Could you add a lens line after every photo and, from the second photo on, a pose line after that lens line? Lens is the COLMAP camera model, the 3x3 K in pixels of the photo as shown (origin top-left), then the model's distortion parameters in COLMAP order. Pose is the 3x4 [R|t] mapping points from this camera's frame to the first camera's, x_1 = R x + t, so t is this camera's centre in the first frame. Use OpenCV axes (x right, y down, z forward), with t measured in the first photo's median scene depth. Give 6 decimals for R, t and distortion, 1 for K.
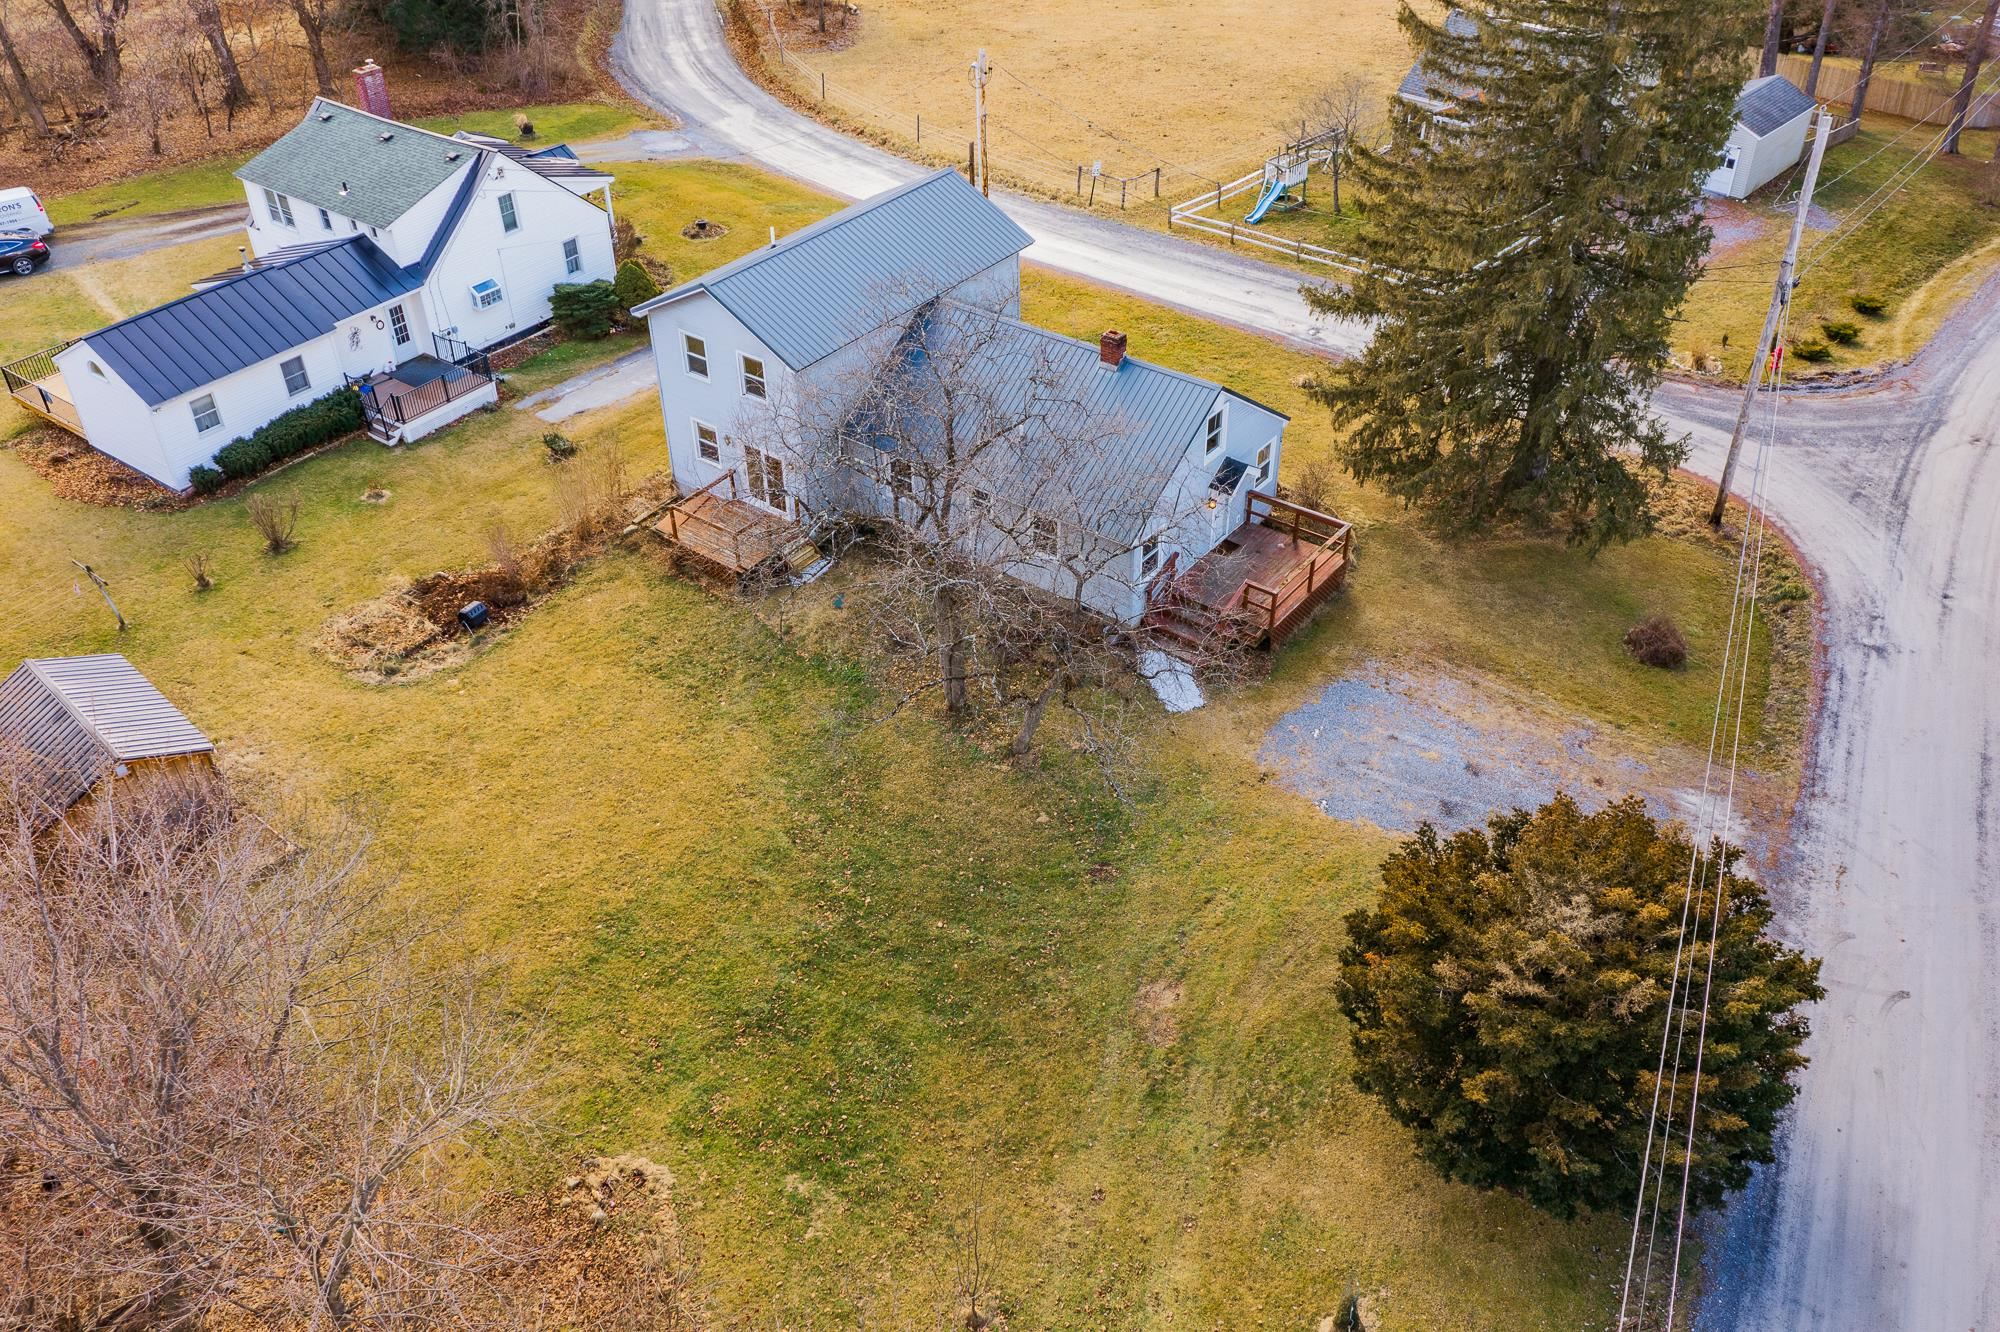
lens RADIAL K [[1588.9, 0, 1000.0], [0, 1588.9, 666.0], [0, 0, 1]] dist [-0.002184, -0.001182]
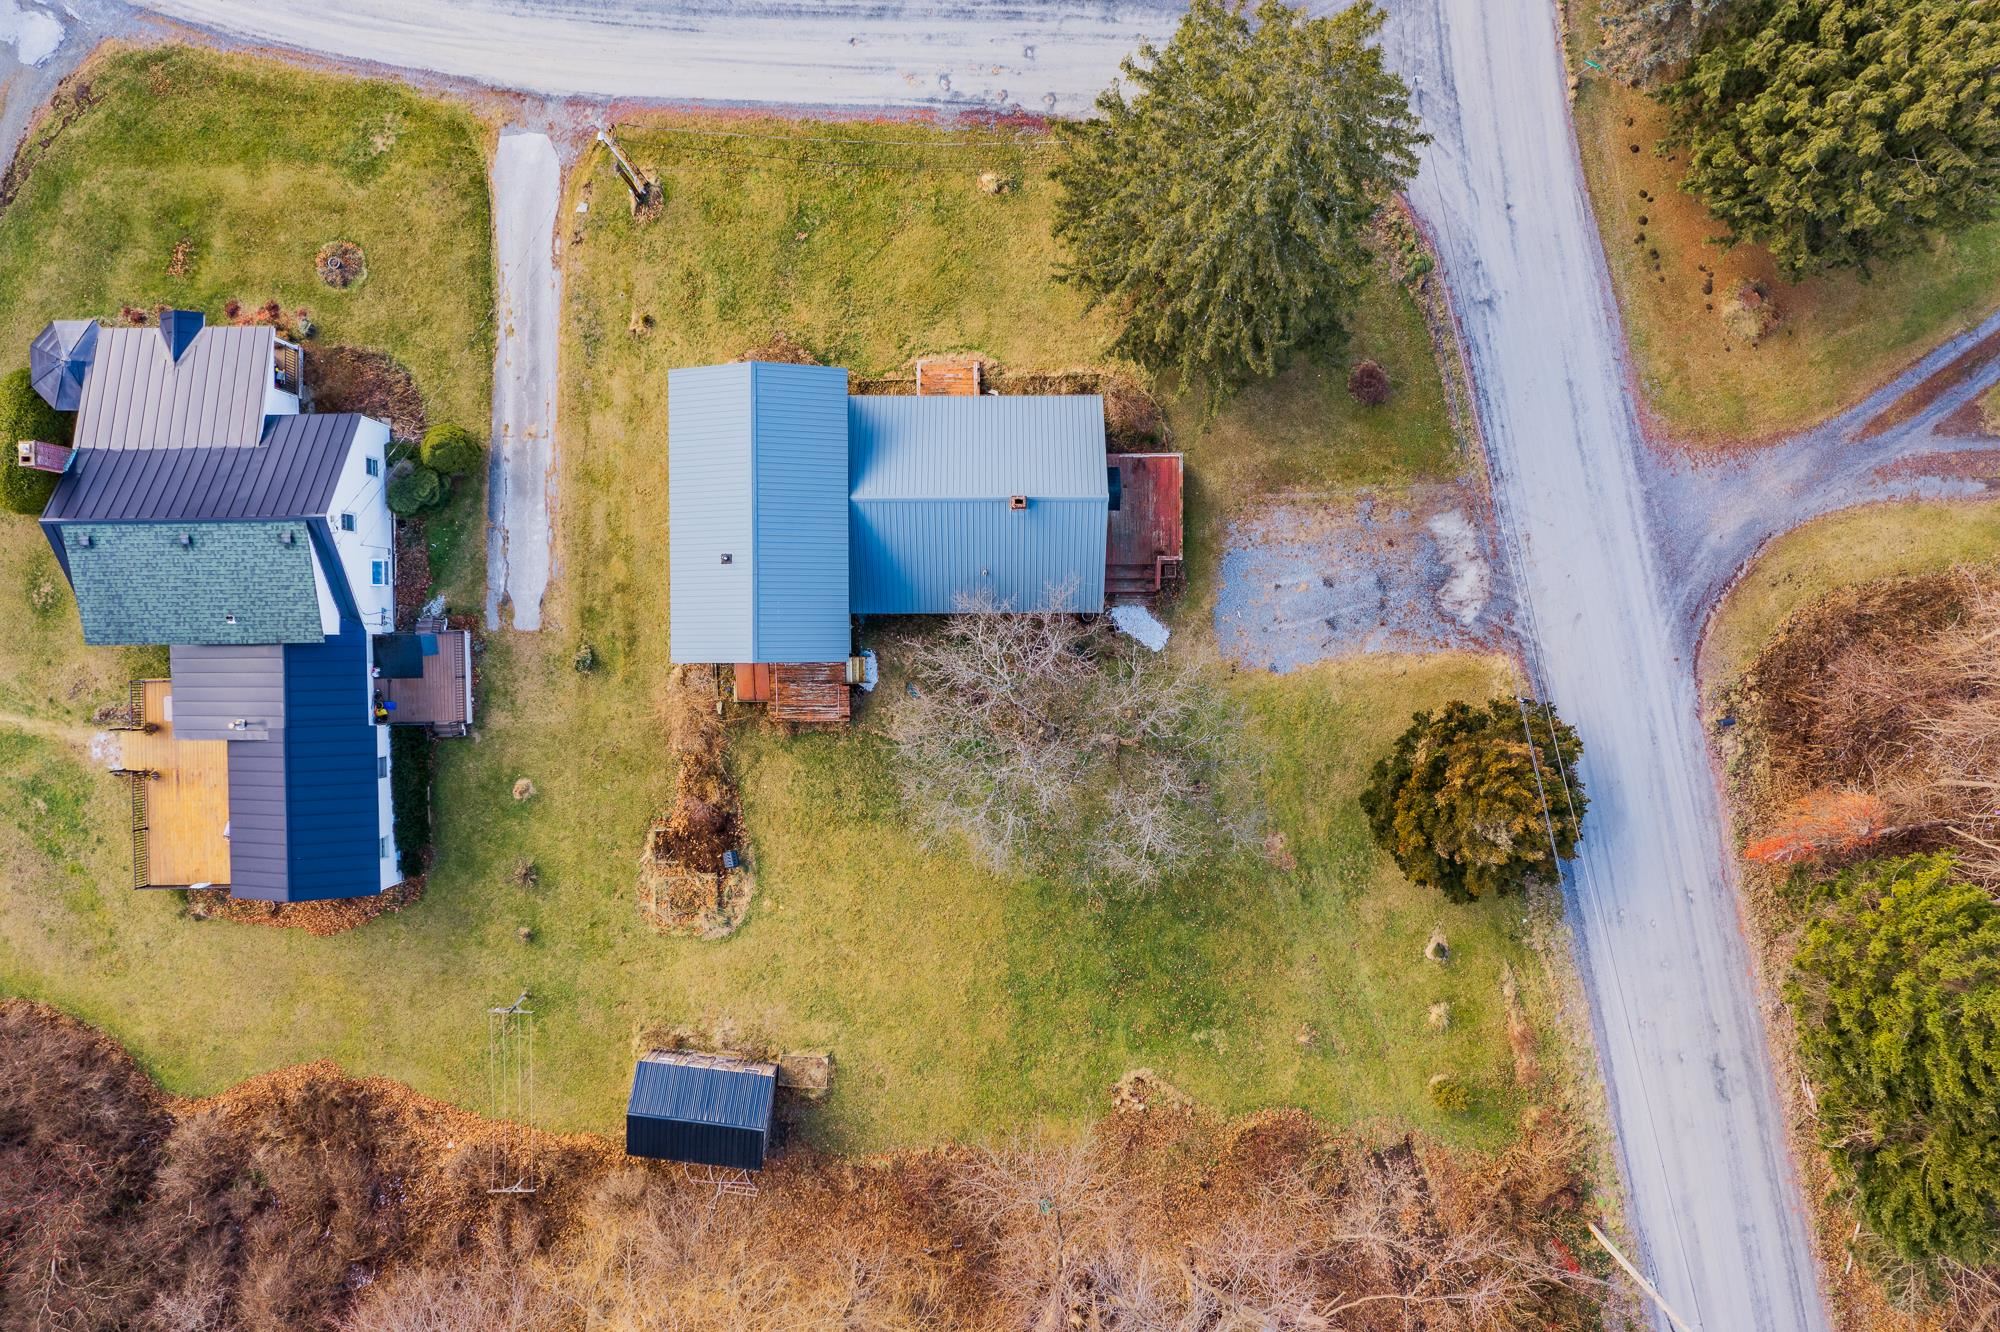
lens RADIAL K [[1588.9, 0, 1000.0], [0, 1588.9, 666.0], [0, 0, 1]] dist [-0.002184, -0.001182]
pose [[0.793018, -0.609080, 0.012045, -0.043918], [0.365017, 0.490895, 0.791066, -1.233362], [-0.487735, -0.622932, 0.611613, 0.090559]]
